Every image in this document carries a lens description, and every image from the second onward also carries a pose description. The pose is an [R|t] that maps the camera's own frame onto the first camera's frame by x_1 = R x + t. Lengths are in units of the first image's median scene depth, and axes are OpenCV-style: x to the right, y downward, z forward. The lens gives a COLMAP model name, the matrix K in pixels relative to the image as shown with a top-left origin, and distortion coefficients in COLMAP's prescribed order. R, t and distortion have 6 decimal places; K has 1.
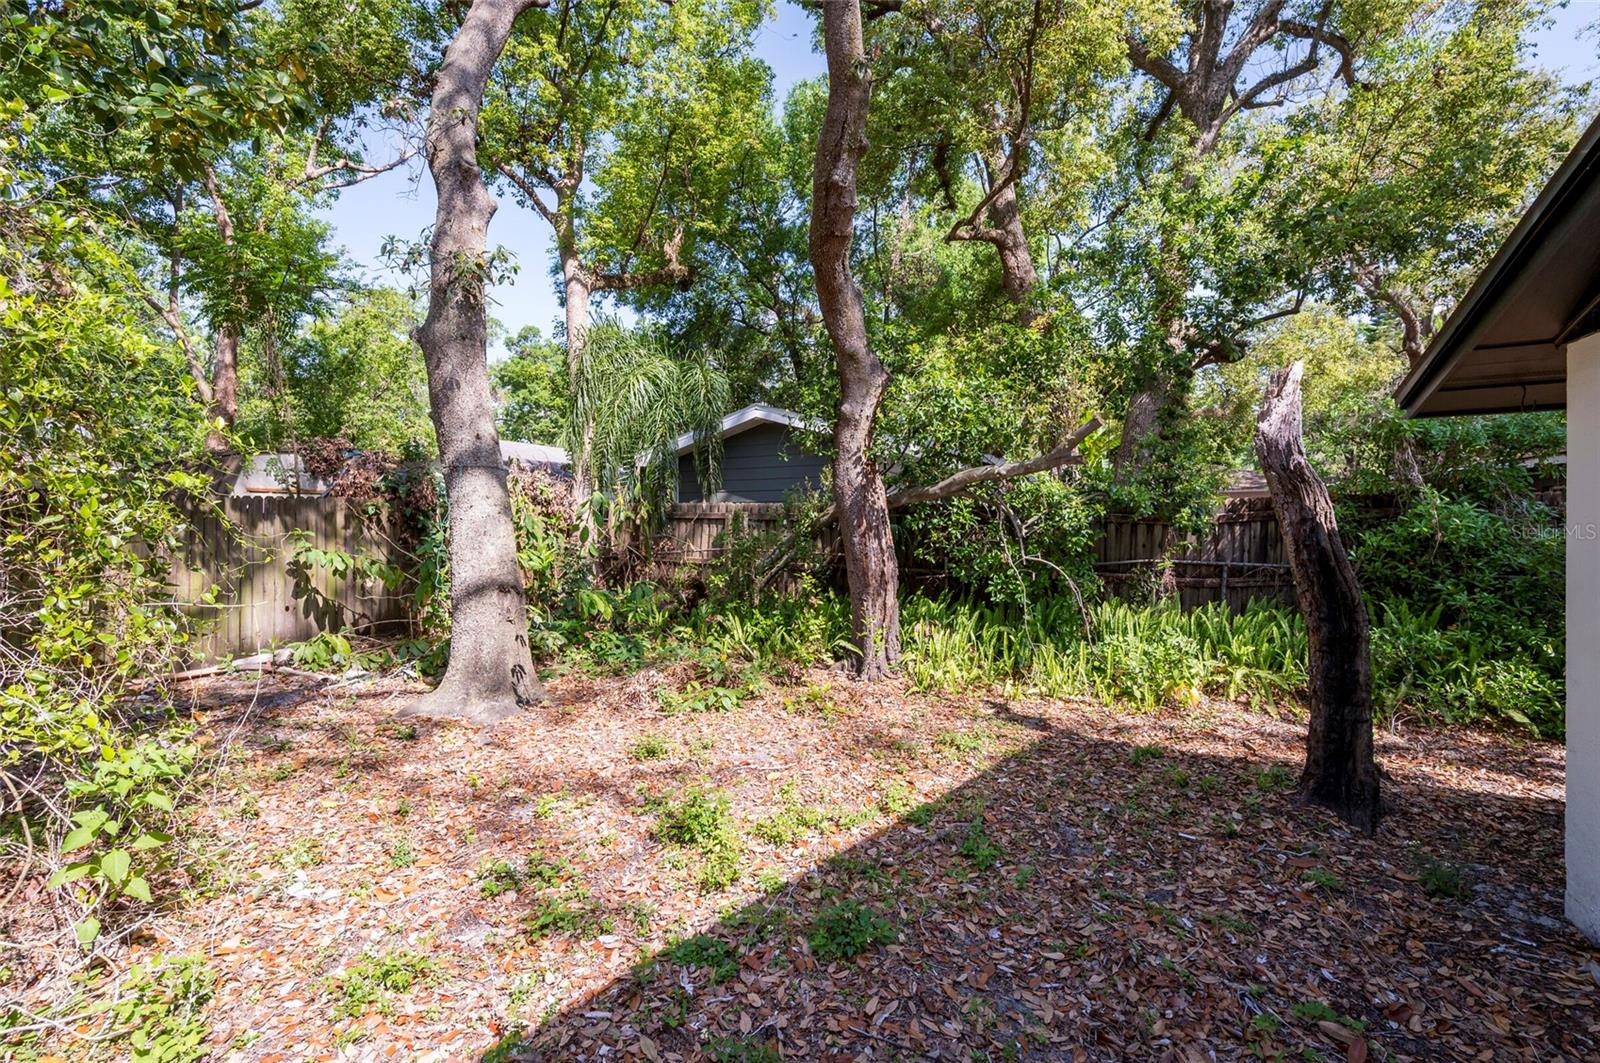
lens RADIAL K [[689.1, 0, 805.4], [0, 689.1, 529.4], [0, 0, 1]] dist [-0.002497, -0.000089]
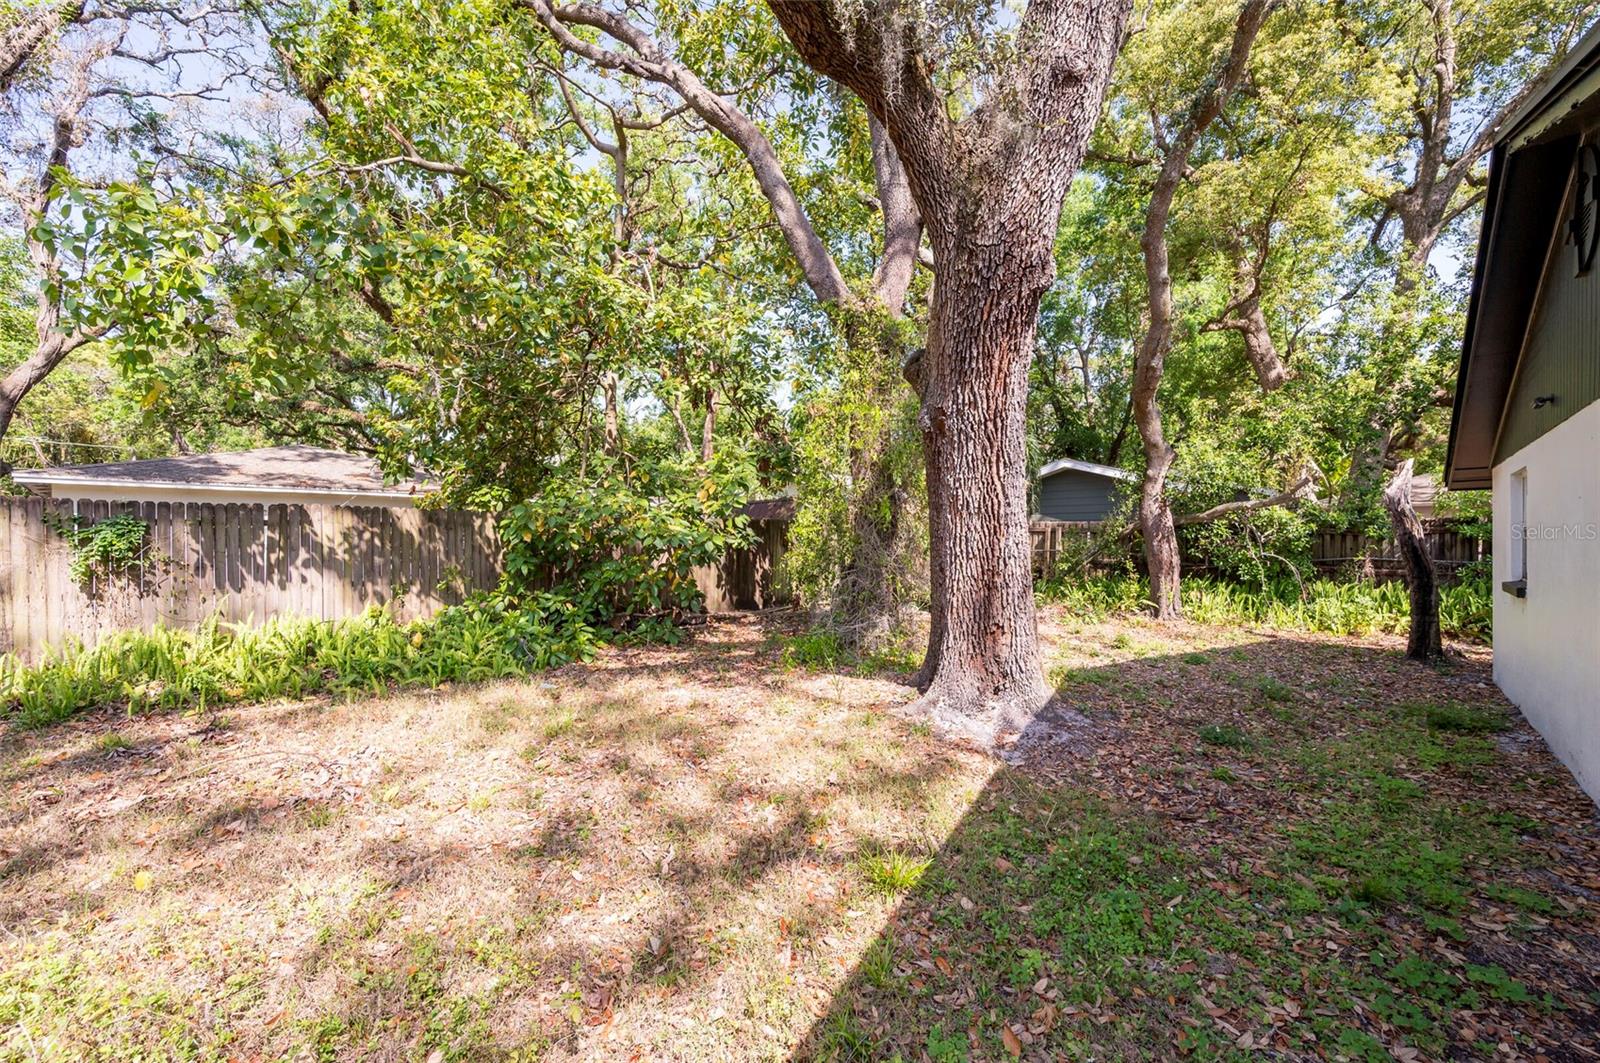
lens RADIAL K [[654.7, 0, 800.8], [0, 654.7, 535.0], [0, 0, 1]] dist [-0.002050, -0.000137]
pose [[0.950613, 0.001054, -0.310378, -0.277331], [-0.002897, 0.999981, -0.005478, 0.004582], [0.310366, 0.006106, 0.950598, -0.927783]]
